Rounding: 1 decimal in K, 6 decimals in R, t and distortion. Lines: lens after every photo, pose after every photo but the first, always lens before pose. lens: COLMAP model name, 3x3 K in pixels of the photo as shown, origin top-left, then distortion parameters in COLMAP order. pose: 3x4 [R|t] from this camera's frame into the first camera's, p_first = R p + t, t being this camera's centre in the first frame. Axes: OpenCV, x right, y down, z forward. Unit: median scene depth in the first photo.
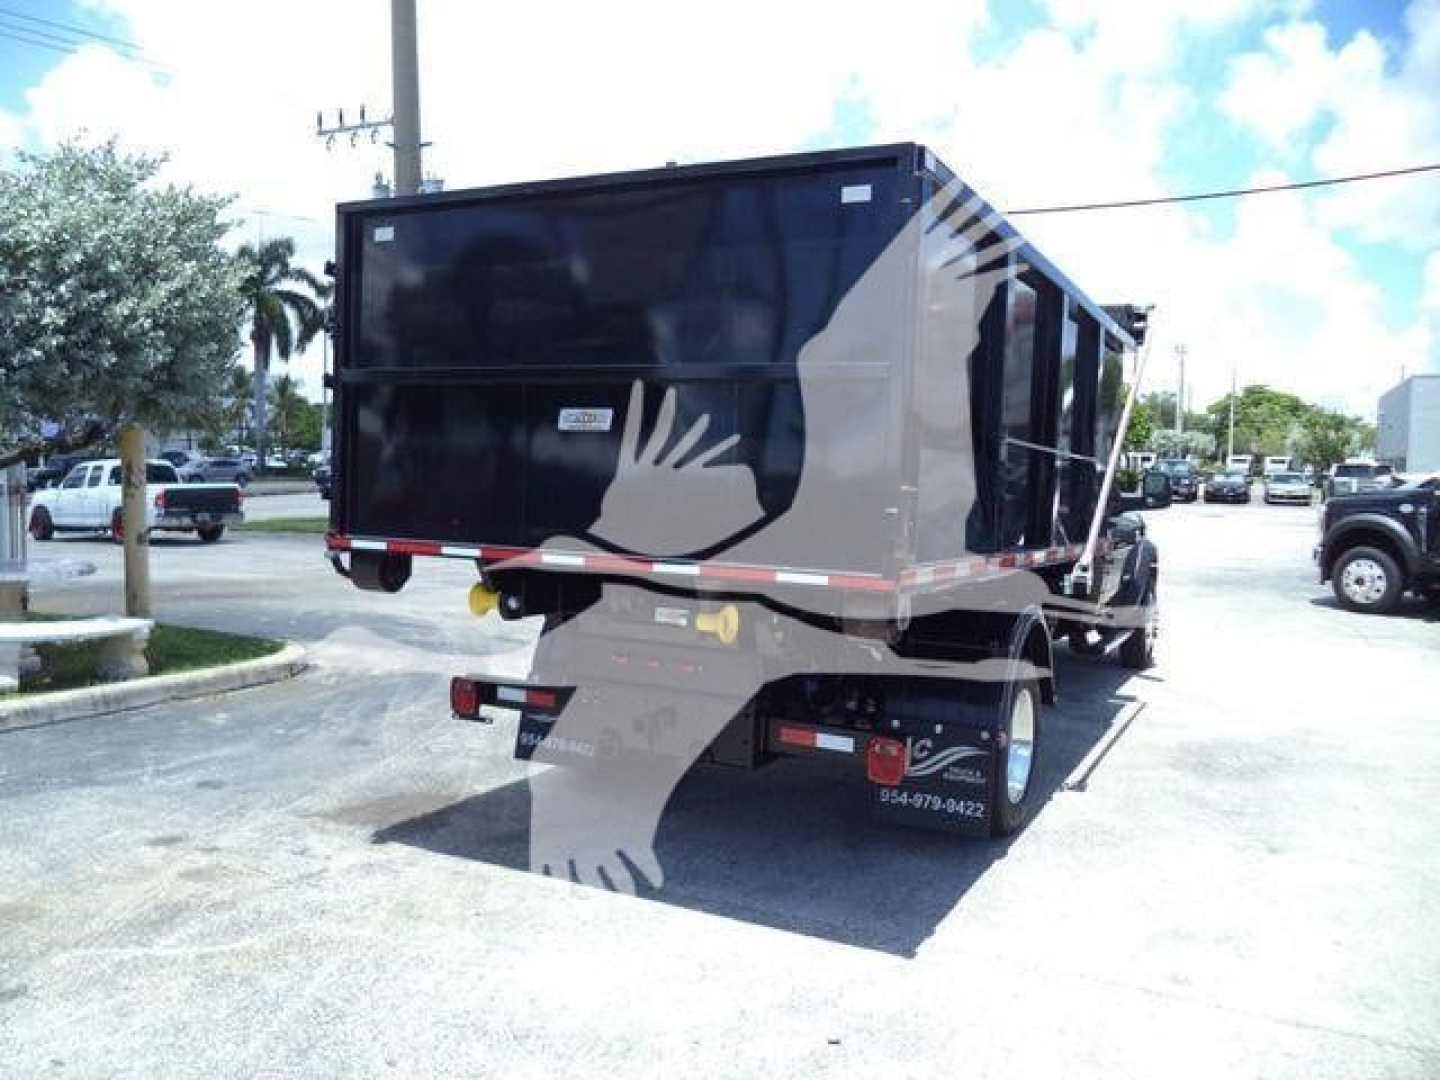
lens RADIAL K [[1177.7, 0, 734.1], [0, 1177.7, 536.7], [0, 0, 1]] dist [-0.029030, 0.007006]
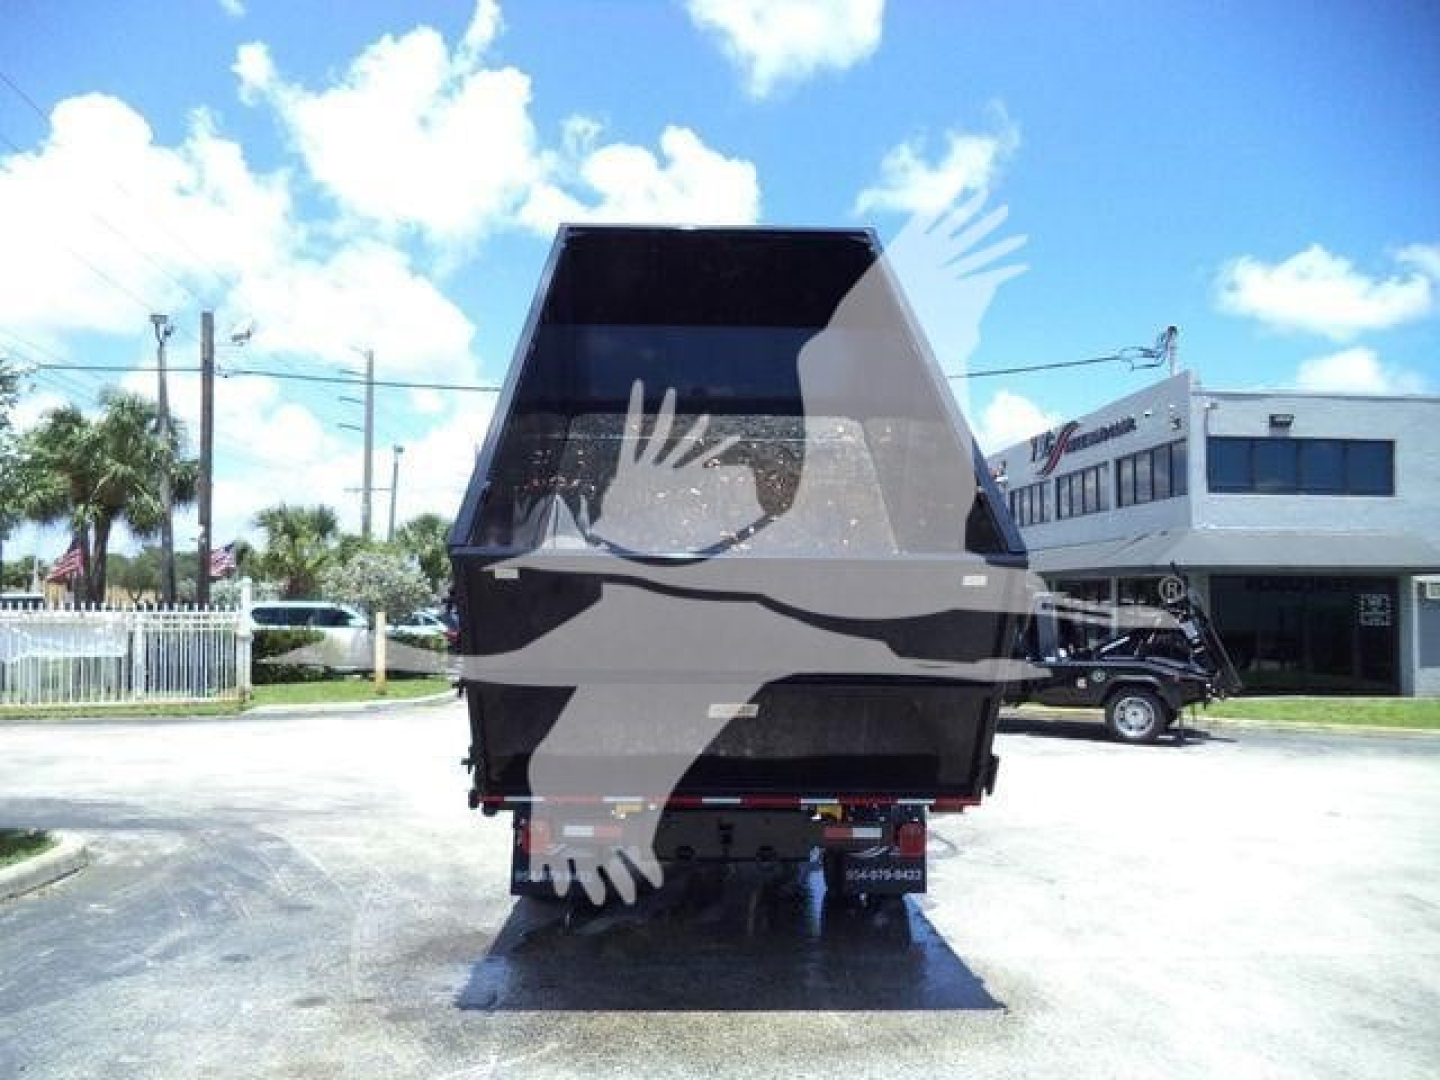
lens RADIAL K [[1177.7, 0, 733.0], [0, 1177.7, 532.9], [0, 0, 1]] dist [-0.029030, 0.007006]
pose [[0.872634, 0.014687, 0.488153, -0.513442], [0.046551, 0.992495, -0.113075, -0.019312], [-0.486150, 0.121397, 0.865402, -0.121382]]
